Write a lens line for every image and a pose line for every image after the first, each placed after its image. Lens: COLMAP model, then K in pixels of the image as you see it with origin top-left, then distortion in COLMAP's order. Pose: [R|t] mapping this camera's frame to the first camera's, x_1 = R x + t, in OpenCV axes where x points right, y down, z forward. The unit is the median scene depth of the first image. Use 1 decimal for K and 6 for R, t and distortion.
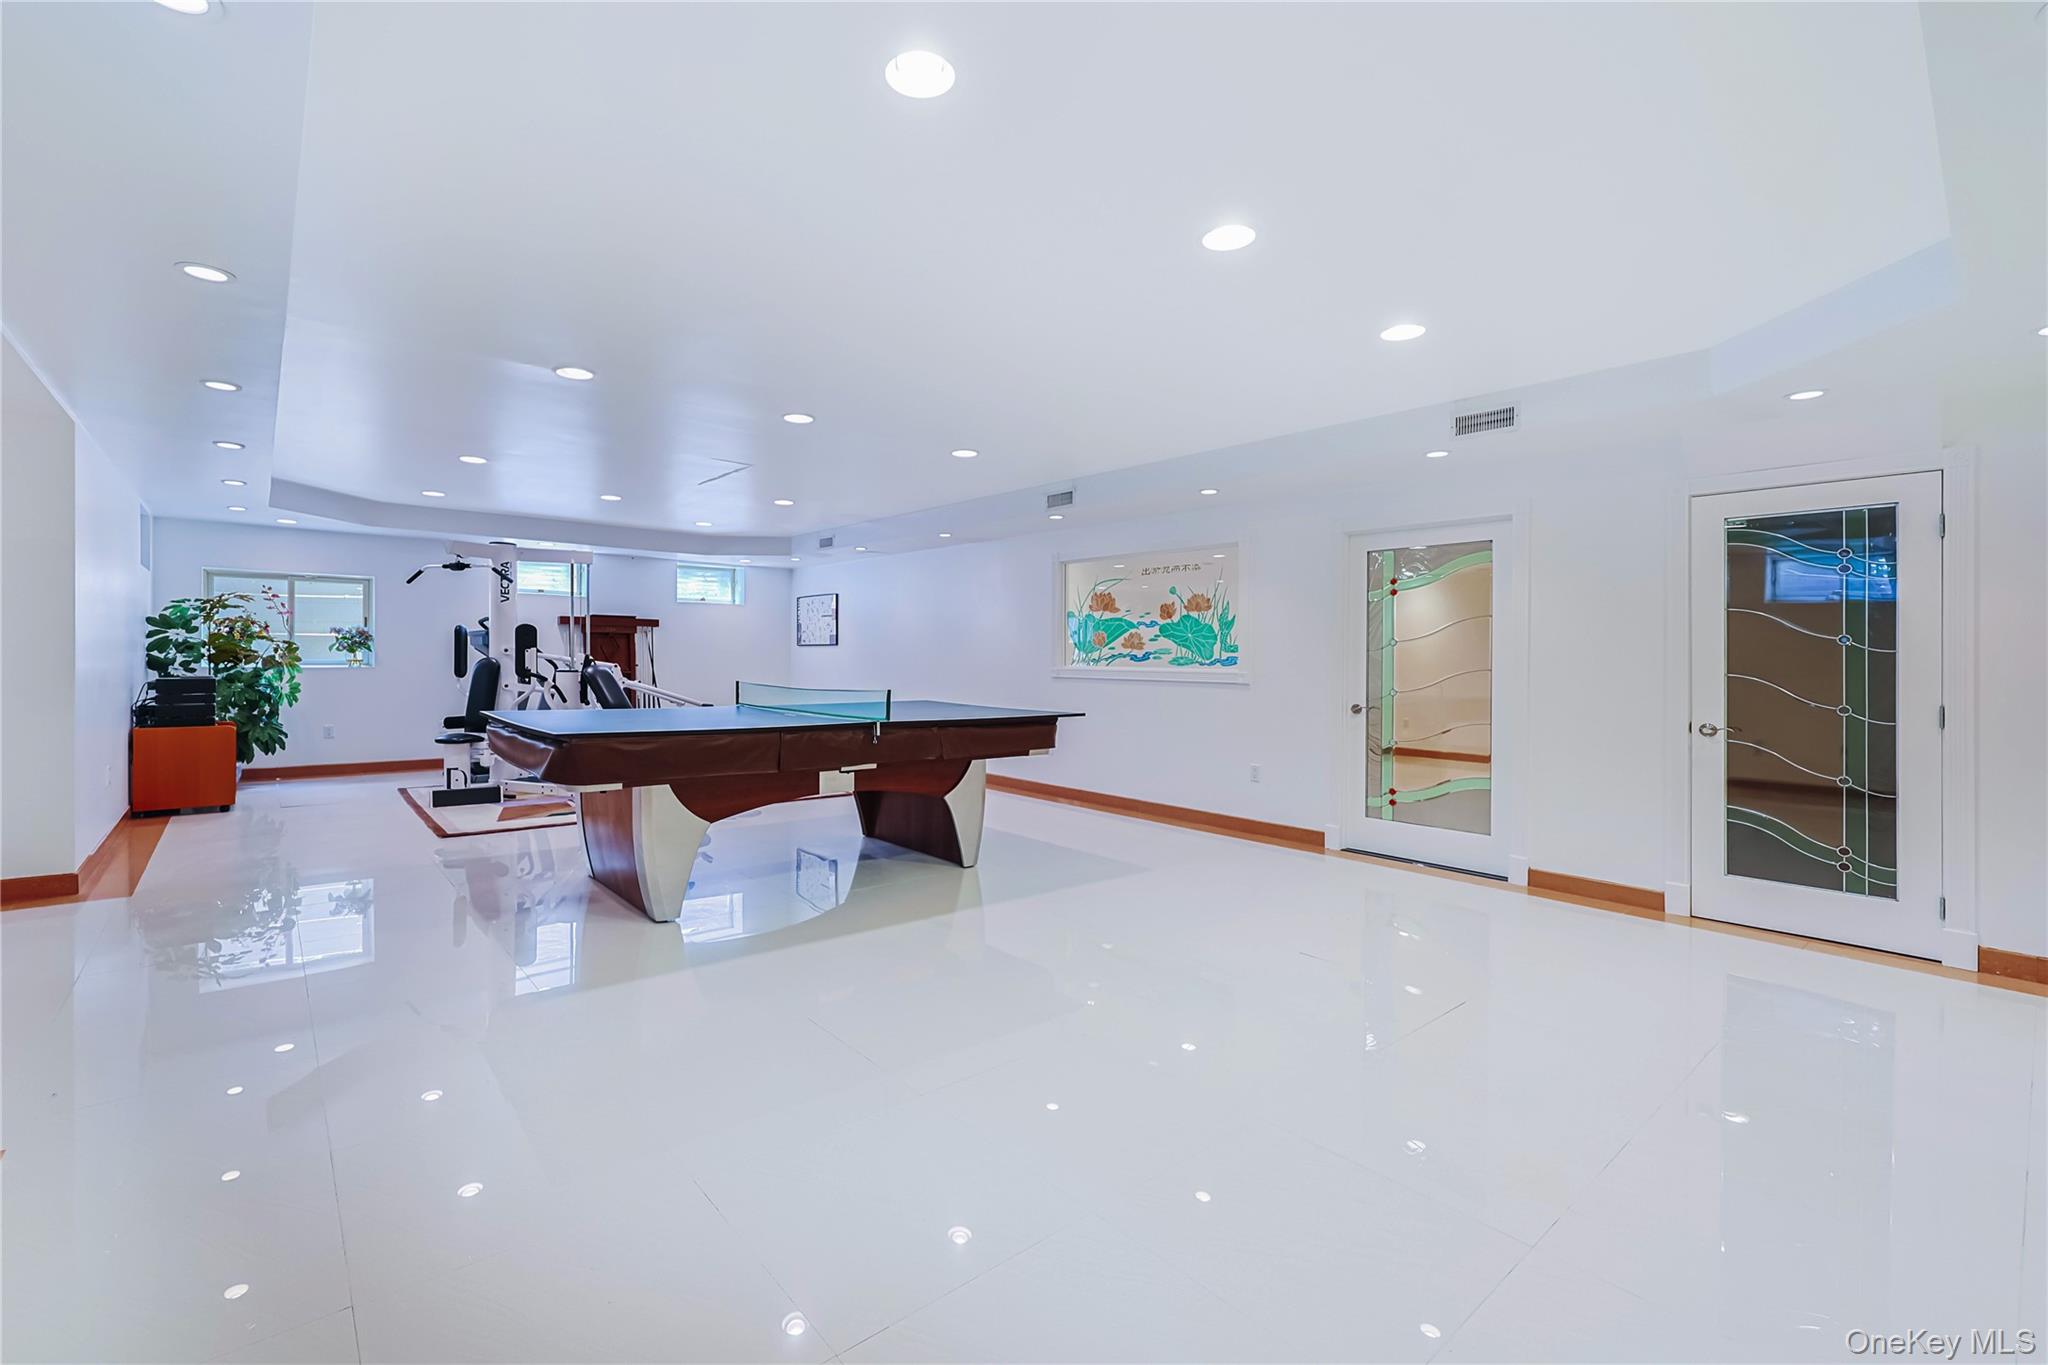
lens RADIAL K [[849.2, 0, 1024.0], [0, 849.2, 682.5], [0, 0, 1]] dist [-0.023905, 0.000132]
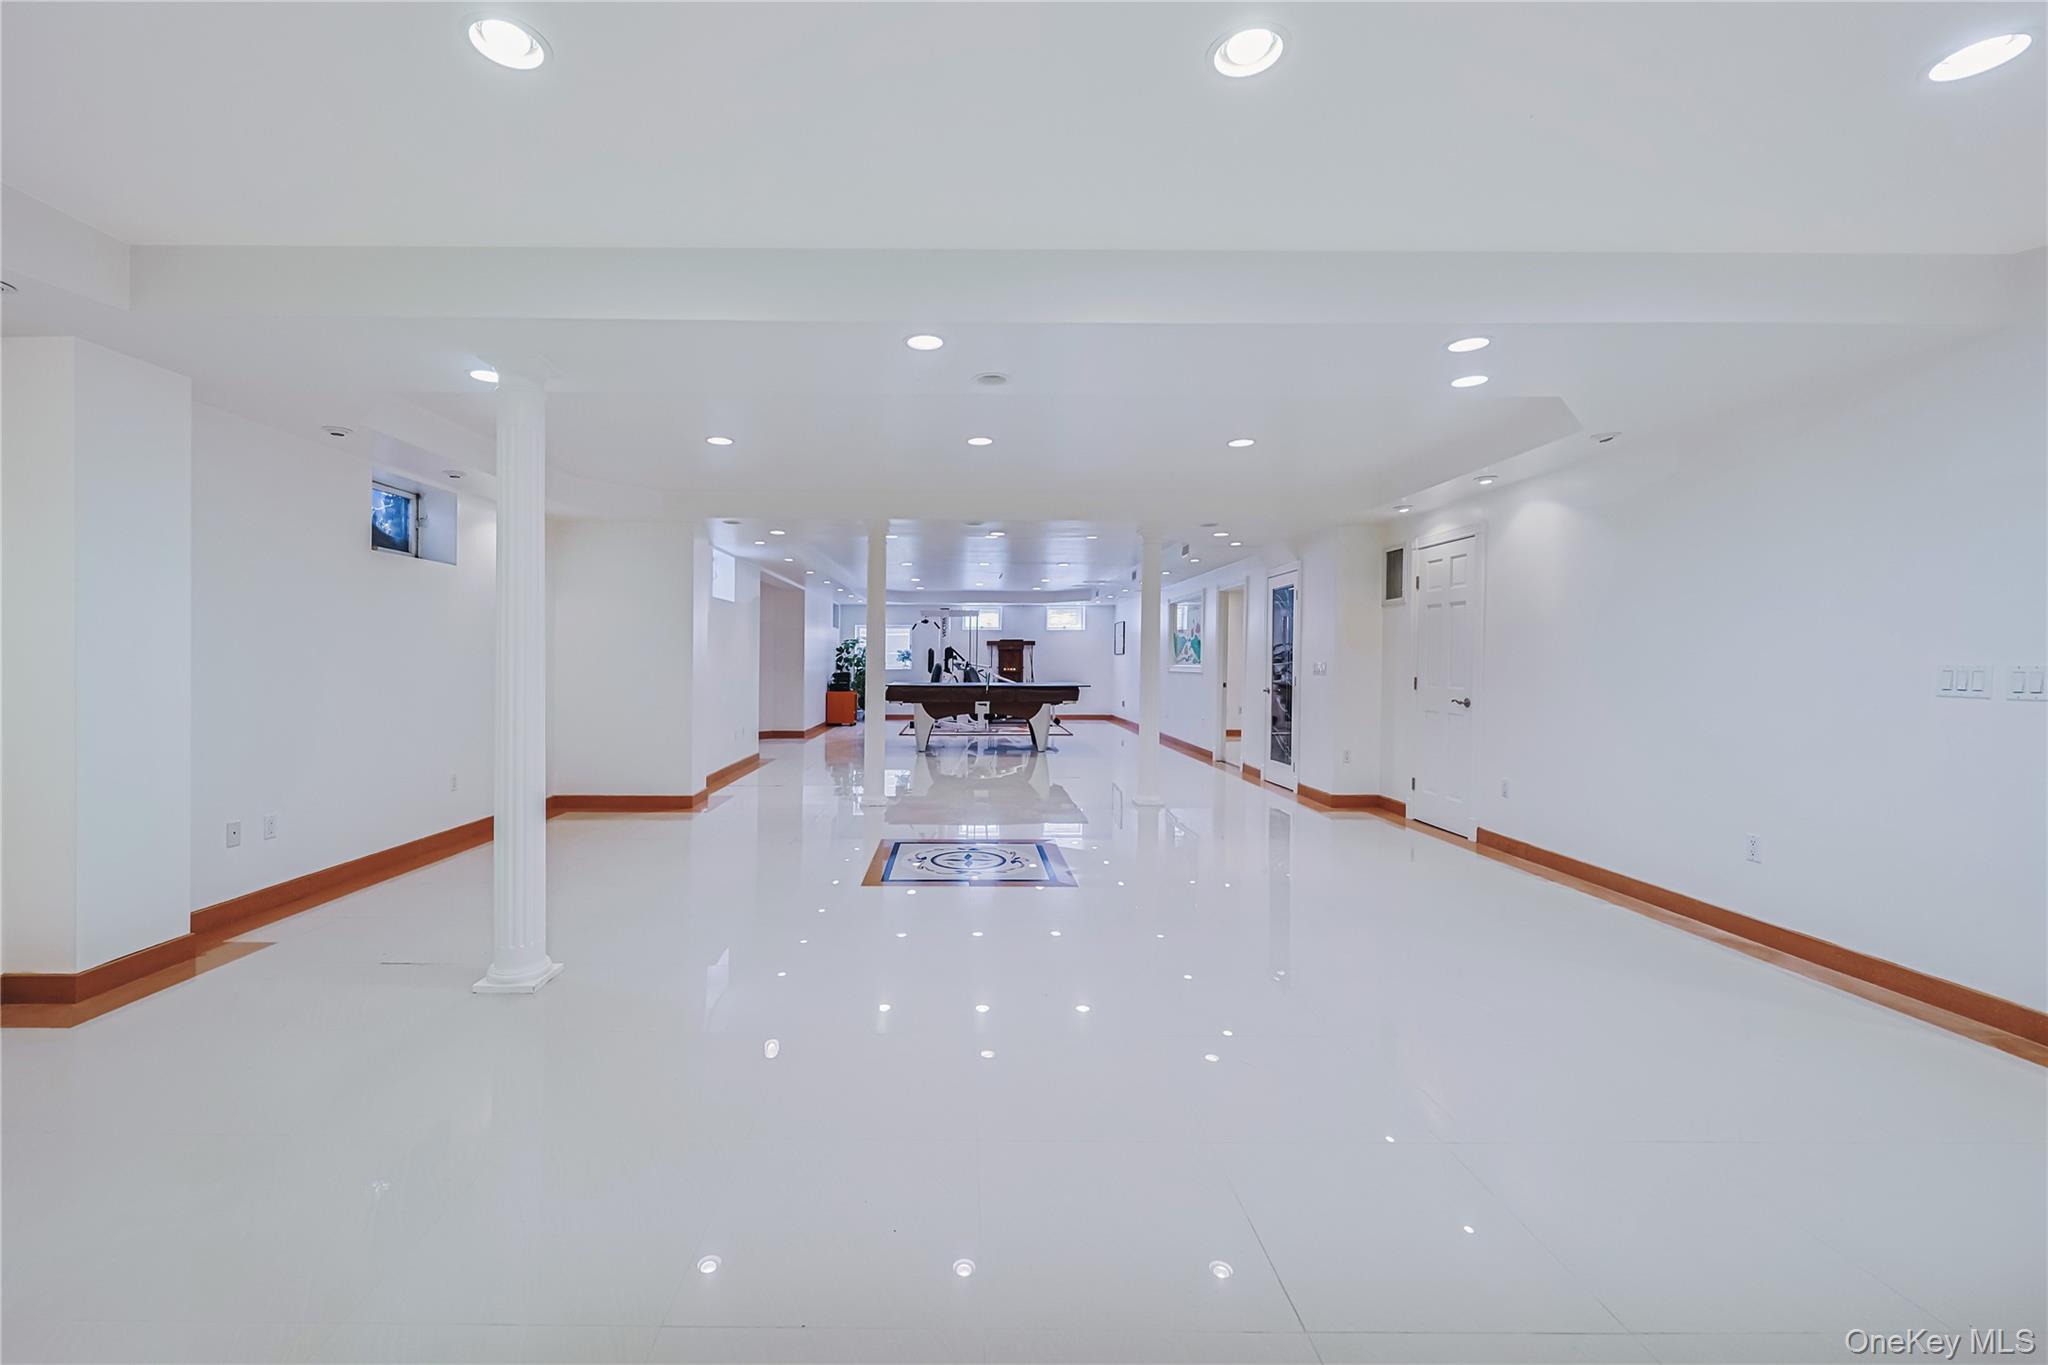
lens RADIAL K [[831.6, 0, 1024.0], [0, 831.6, 682.5], [0, 0, 1]] dist [0.000263, 0.000230]
pose [[0.755392, 0.003158, -0.655266, 0.978898], [-0.007056, 0.999970, -0.003315, 0.028238], [0.655236, 0.007128, 0.755391, -0.499864]]
